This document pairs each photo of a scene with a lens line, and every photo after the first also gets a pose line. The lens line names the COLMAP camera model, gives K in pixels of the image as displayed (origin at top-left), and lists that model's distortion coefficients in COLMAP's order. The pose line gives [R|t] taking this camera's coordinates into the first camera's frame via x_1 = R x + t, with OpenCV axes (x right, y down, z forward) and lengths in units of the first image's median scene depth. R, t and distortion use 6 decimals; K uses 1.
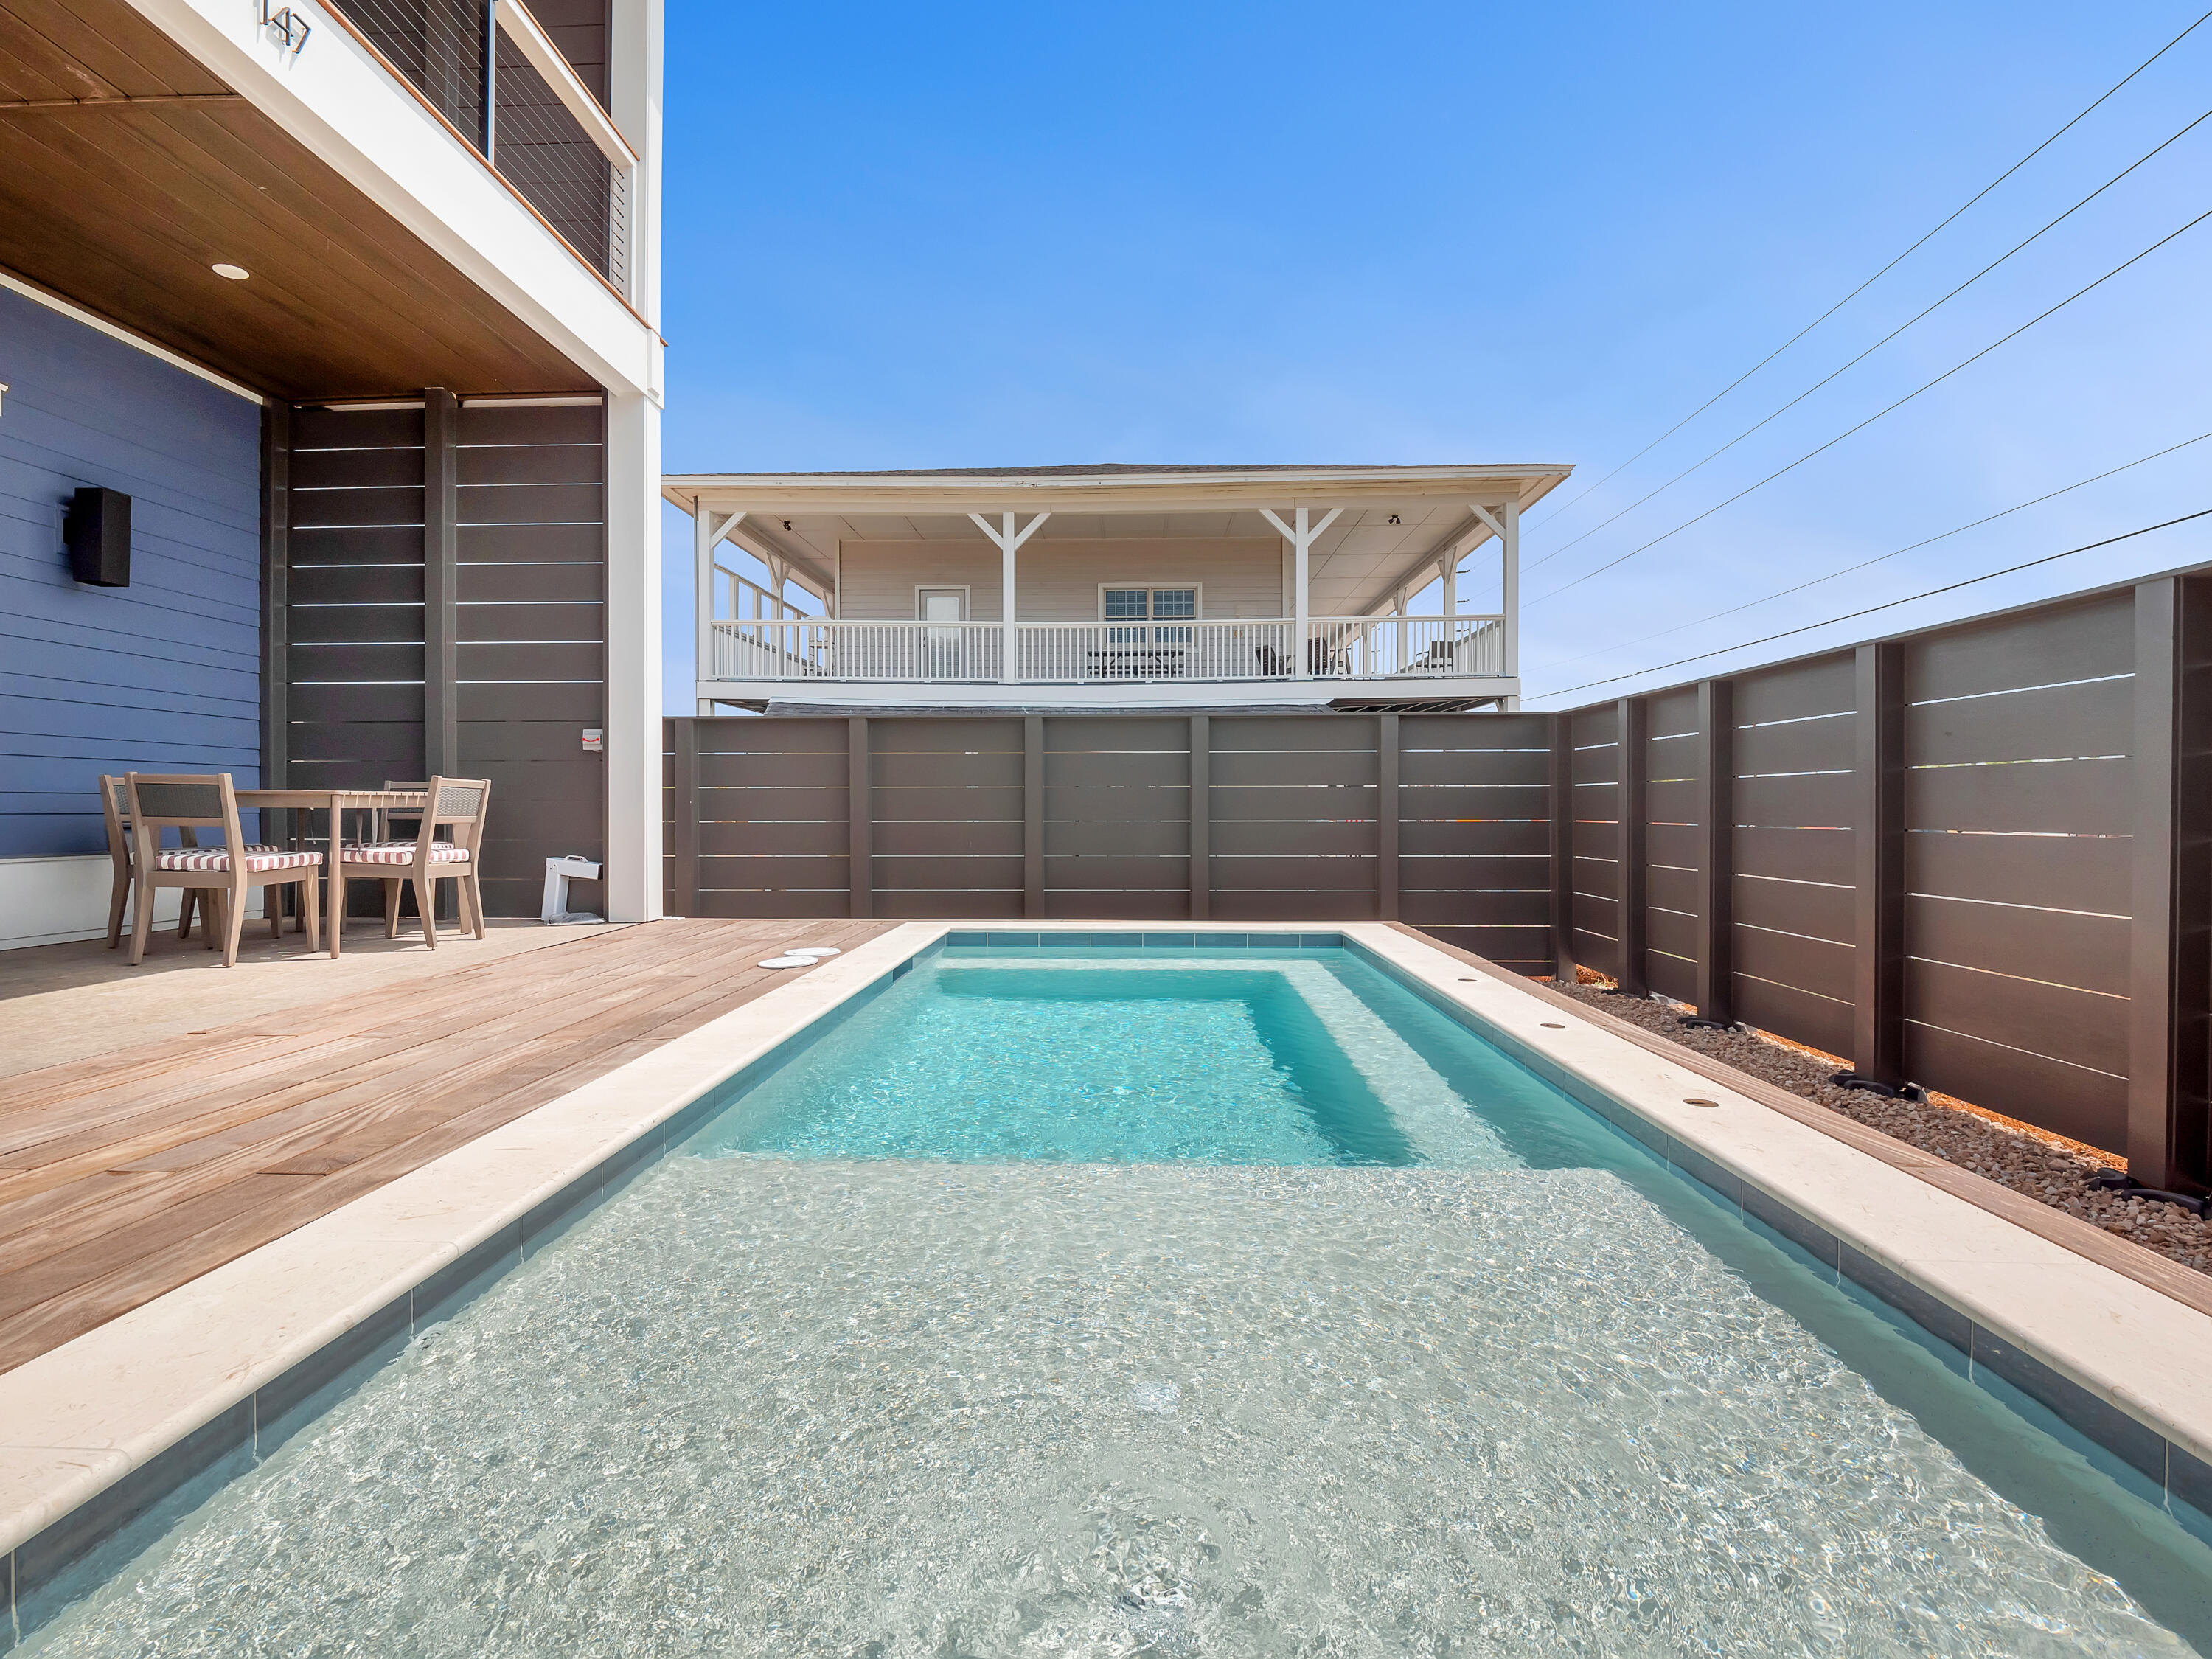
lens RADIAL K [[1079.3, 0, 1102.0], [0, 1079.3, 820.8], [0, 0, 1]] dist [-0.017988, -0.000182]
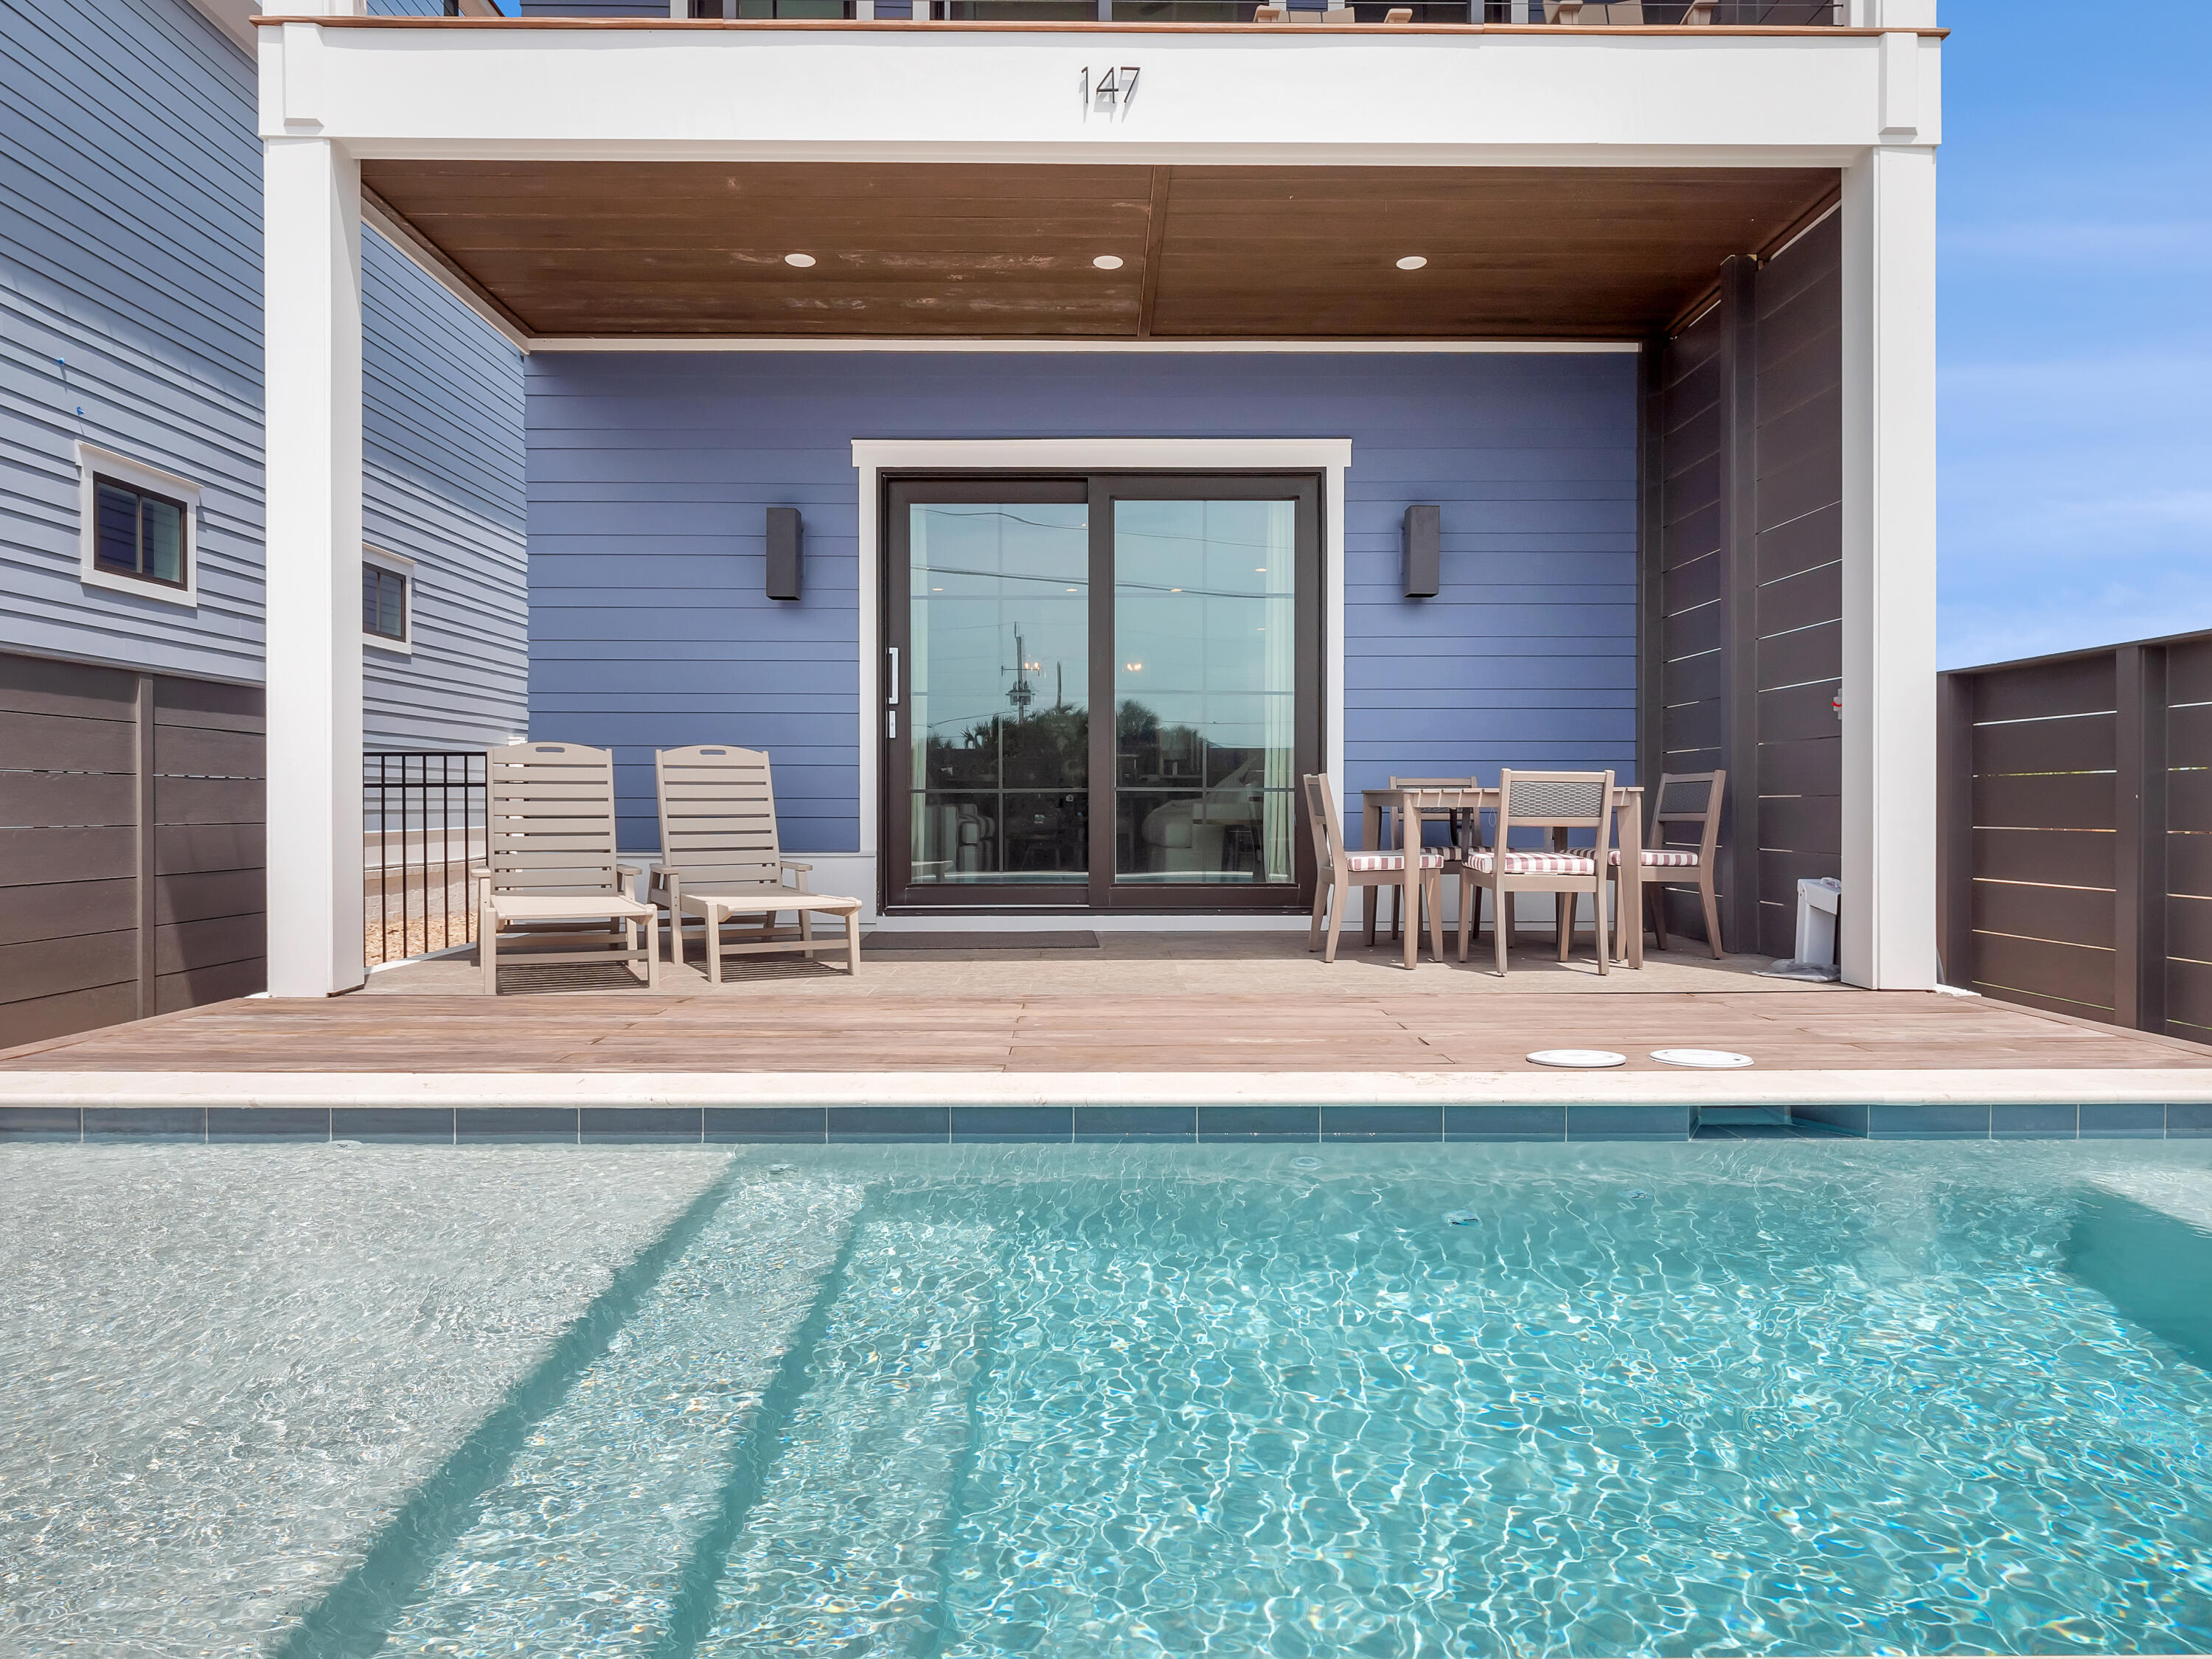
lens RADIAL K [[1409.3, 0, 1105.8], [0, 1409.3, 829.4], [0, 0, 1]] dist [0.000081, -0.001020]
pose [[0.045231, 0.016948, -0.998833, 0.371807], [-0.011230, 0.999802, 0.016456, -0.007588], [0.998913, 0.010472, 0.045413, 0.510276]]
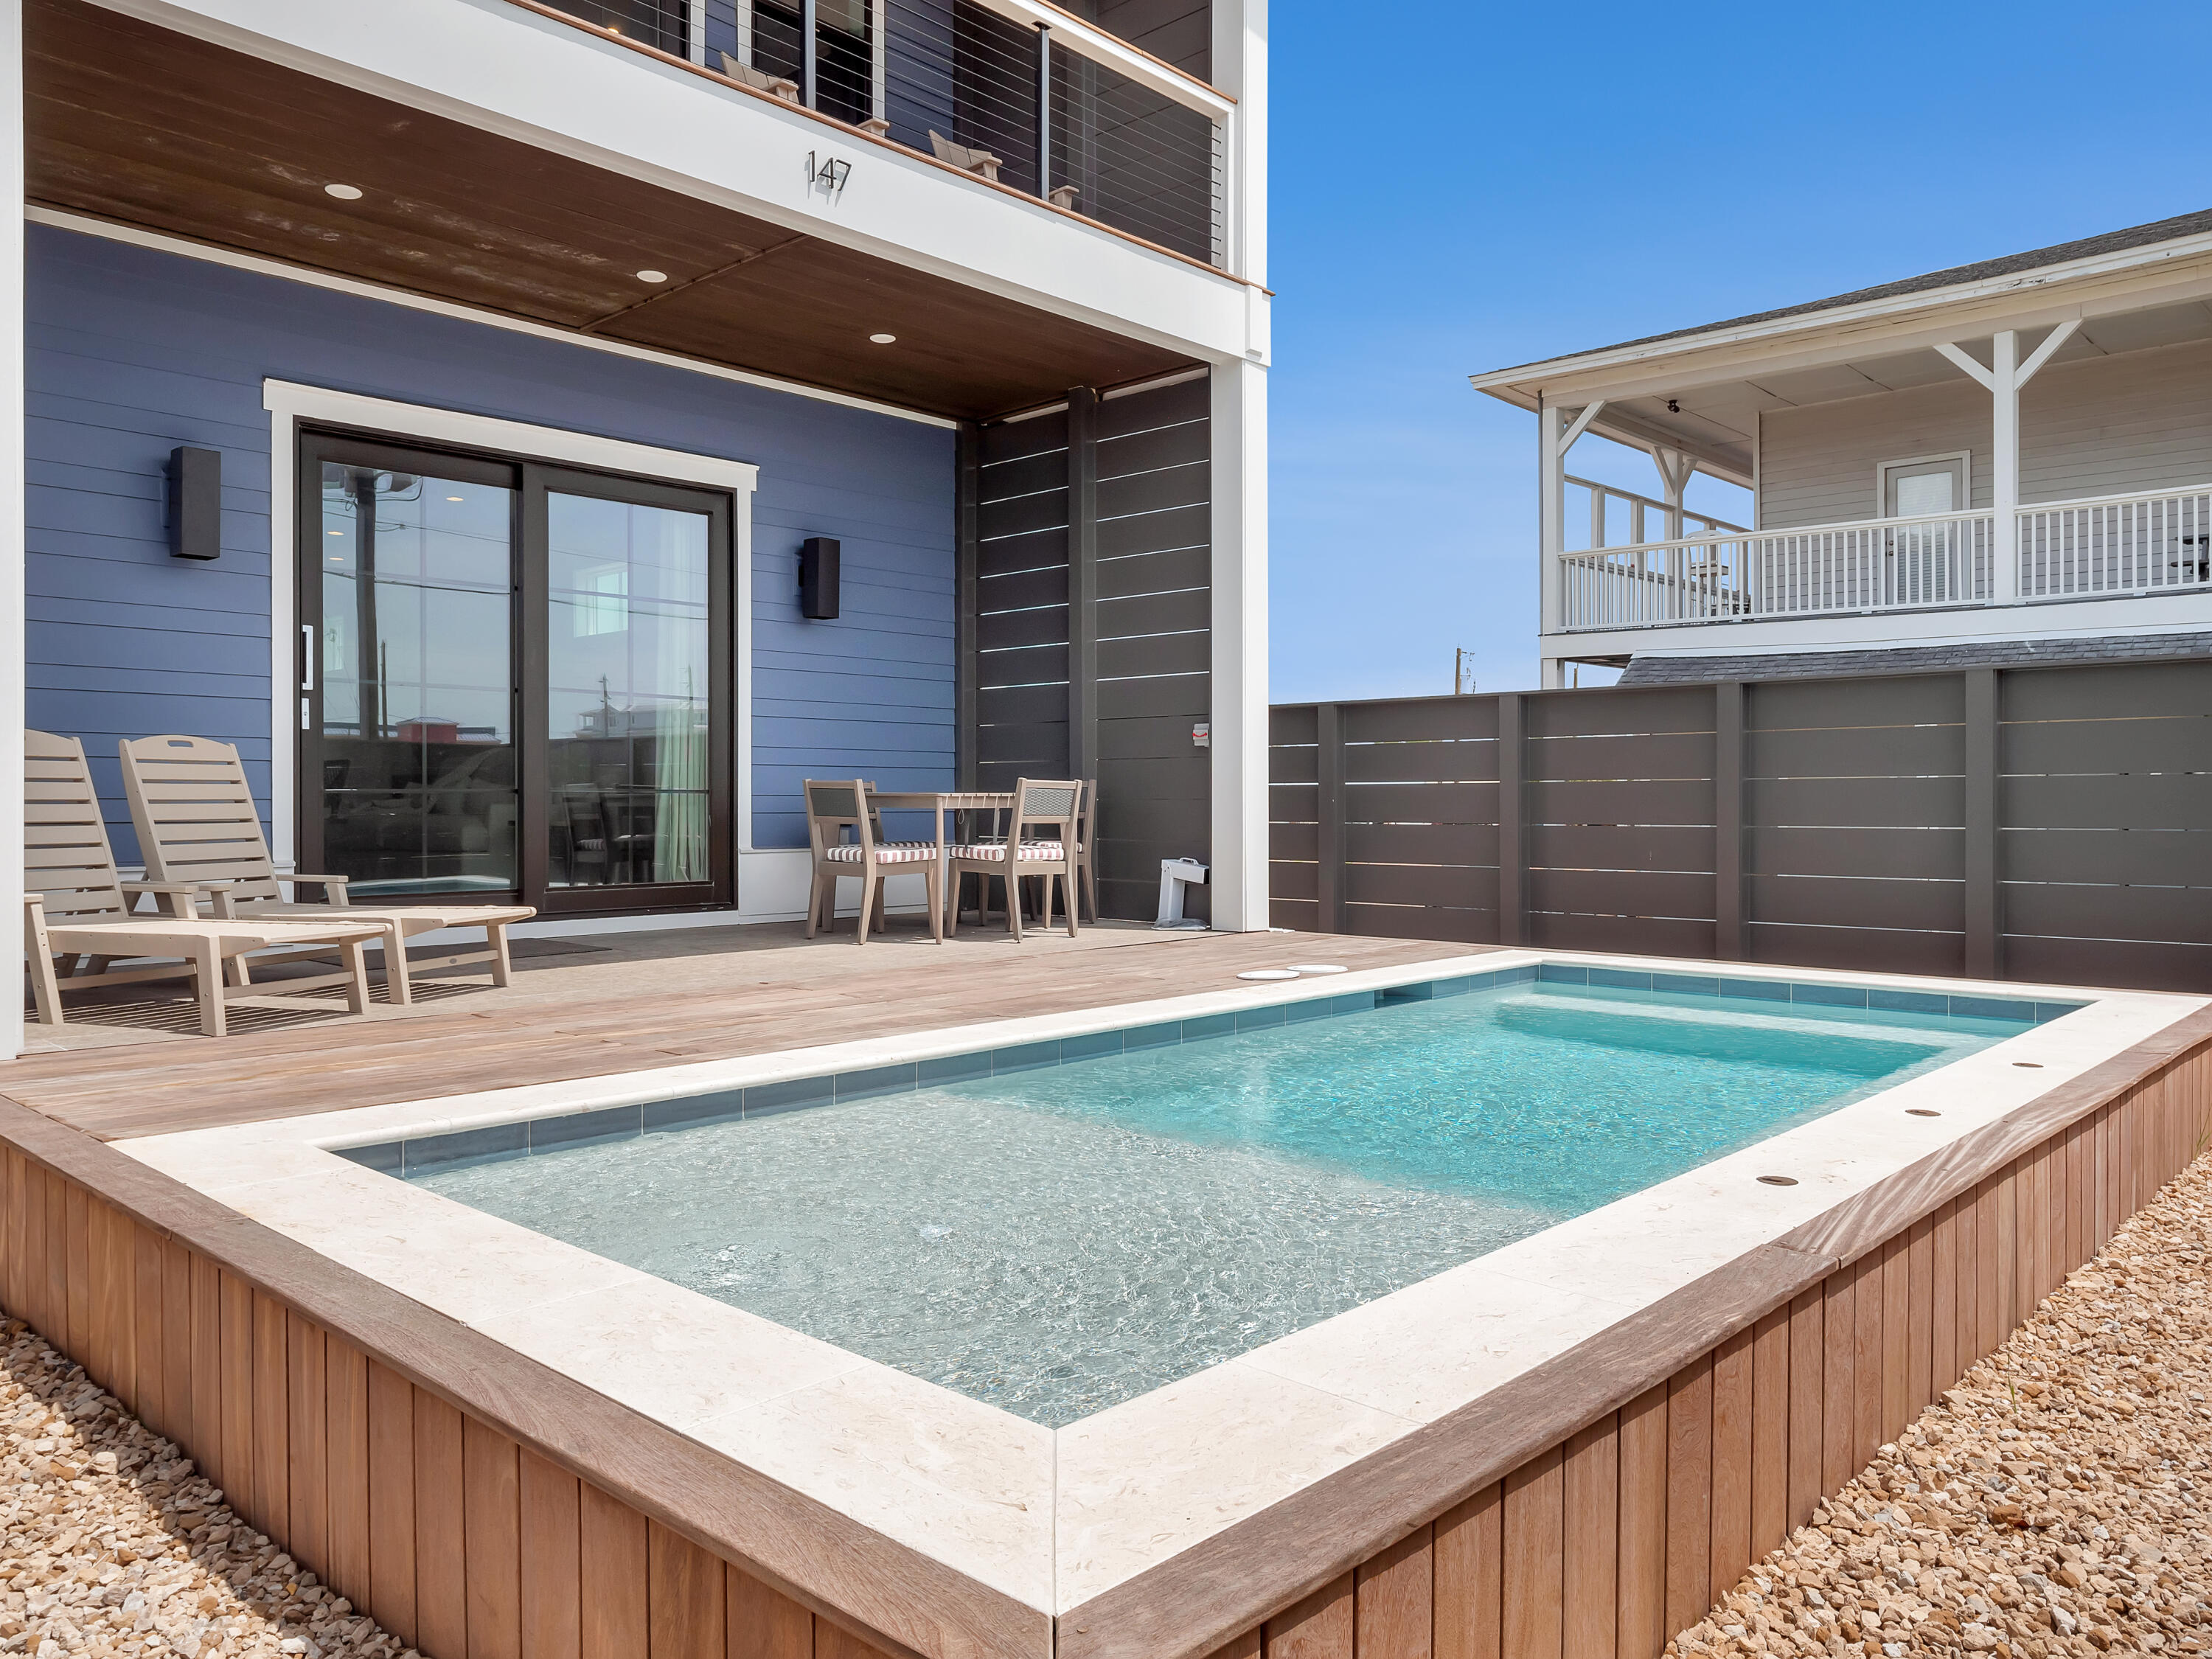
lens RADIAL K [[1574.1, 0, 1107.4], [0, 1574.1, 815.0], [0, 0, 1]] dist [-0.000549, 0.002629]
pose [[0.753232, 0.004393, -0.657740, 0.368167], [-0.006522, 0.999978, -0.000791, -0.003823], [0.657723, 0.004886, 0.753244, -0.088404]]
